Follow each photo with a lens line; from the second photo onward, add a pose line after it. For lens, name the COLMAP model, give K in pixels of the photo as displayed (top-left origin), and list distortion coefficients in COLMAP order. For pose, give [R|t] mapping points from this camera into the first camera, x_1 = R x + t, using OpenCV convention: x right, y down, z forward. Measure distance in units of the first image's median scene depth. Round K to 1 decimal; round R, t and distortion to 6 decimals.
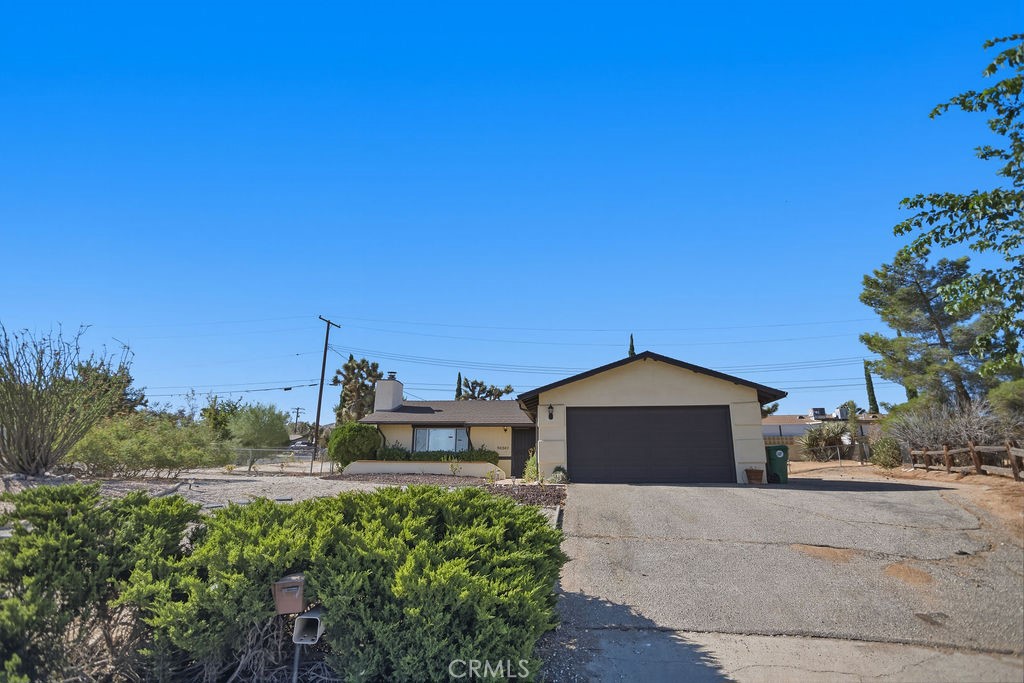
lens RADIAL K [[494.9, 0, 512.0], [0, 494.9, 341.5], [0, 0, 1]] dist [-0.000707, -0.000272]
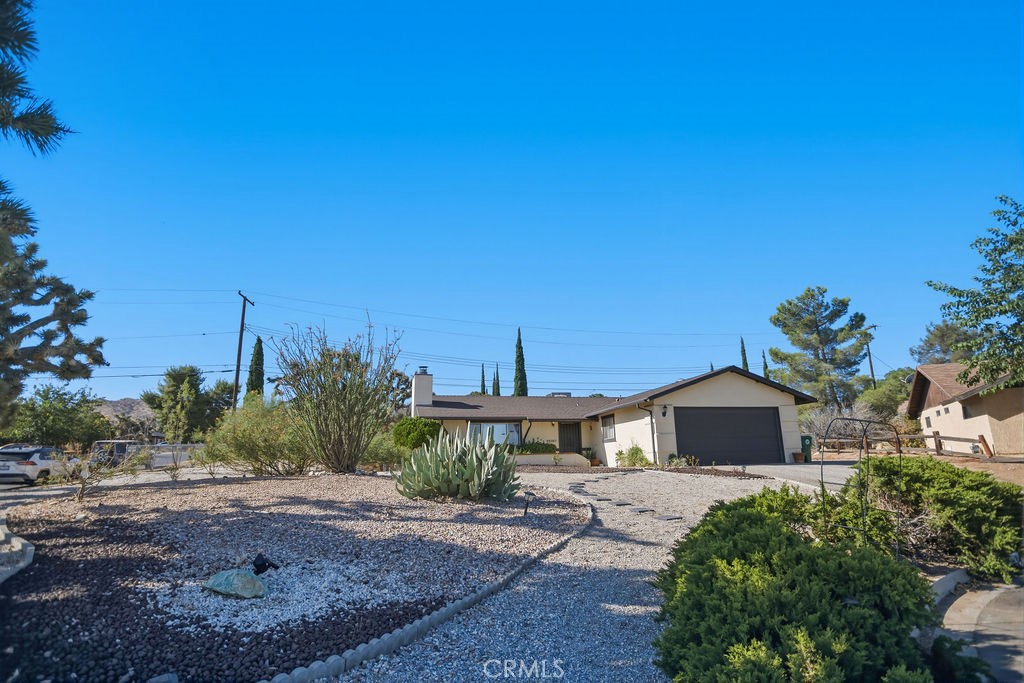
lens RADIAL K [[555.6, 0, 511.2], [0, 555.6, 321.6], [0, 0, 1]] dist [-0.001123, 0.000061]
pose [[0.936444, 0.064792, 0.344782, -0.535355], [-0.063174, 0.997875, -0.015940, -0.024950], [-0.345082, -0.006854, 0.938547, -0.131331]]
